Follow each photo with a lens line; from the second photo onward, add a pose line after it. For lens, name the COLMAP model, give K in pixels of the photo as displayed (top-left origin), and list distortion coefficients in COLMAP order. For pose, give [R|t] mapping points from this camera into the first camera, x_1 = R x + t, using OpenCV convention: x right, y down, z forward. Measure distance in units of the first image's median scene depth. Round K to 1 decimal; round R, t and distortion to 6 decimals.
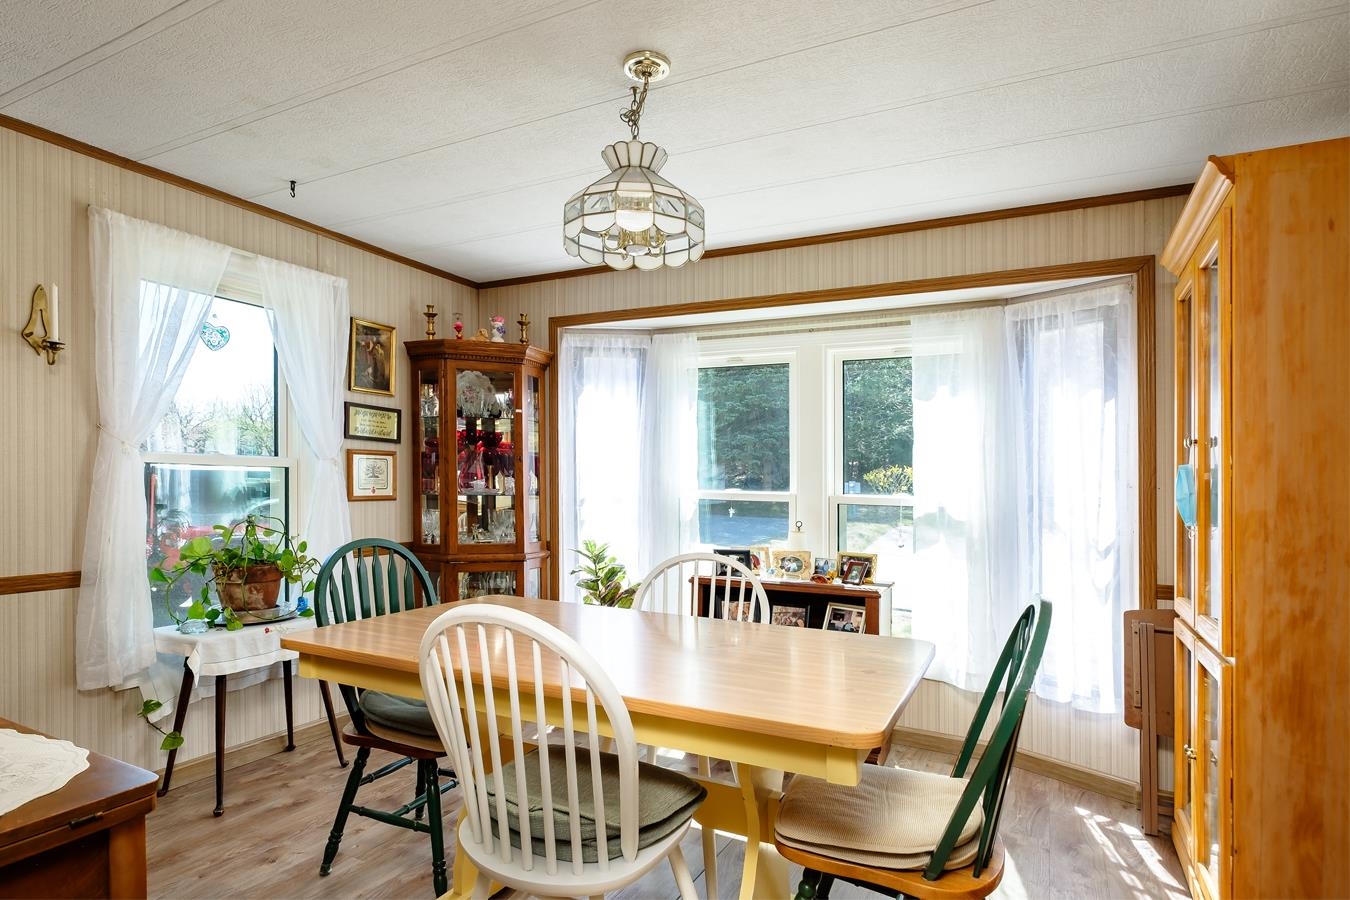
lens RADIAL K [[707.8, 0, 639.4], [0, 707.8, 492.2], [0, 0, 1]] dist [0.003766, 0.001745]
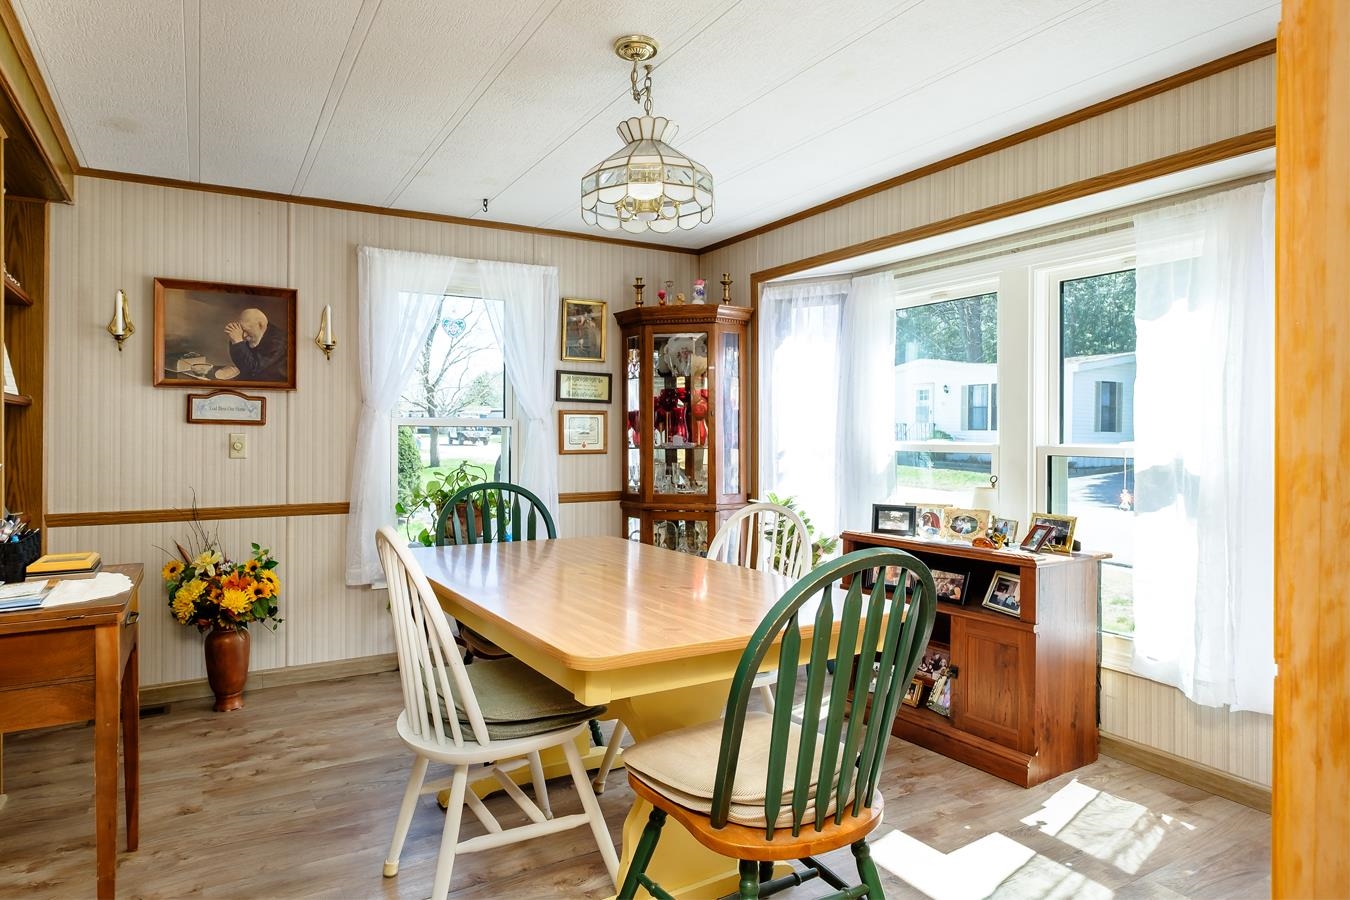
lens RADIAL K [[736.6, 0, 675.0], [0, 736.6, 450.0], [0, 0, 1]] dist [0.001584, 0.000367]
pose [[0.860275, -0.007467, -0.509776, 0.376795], [0.006874, 0.999972, -0.003047, 0.010391], [0.509784, -0.000883, 0.860302, 0.039985]]
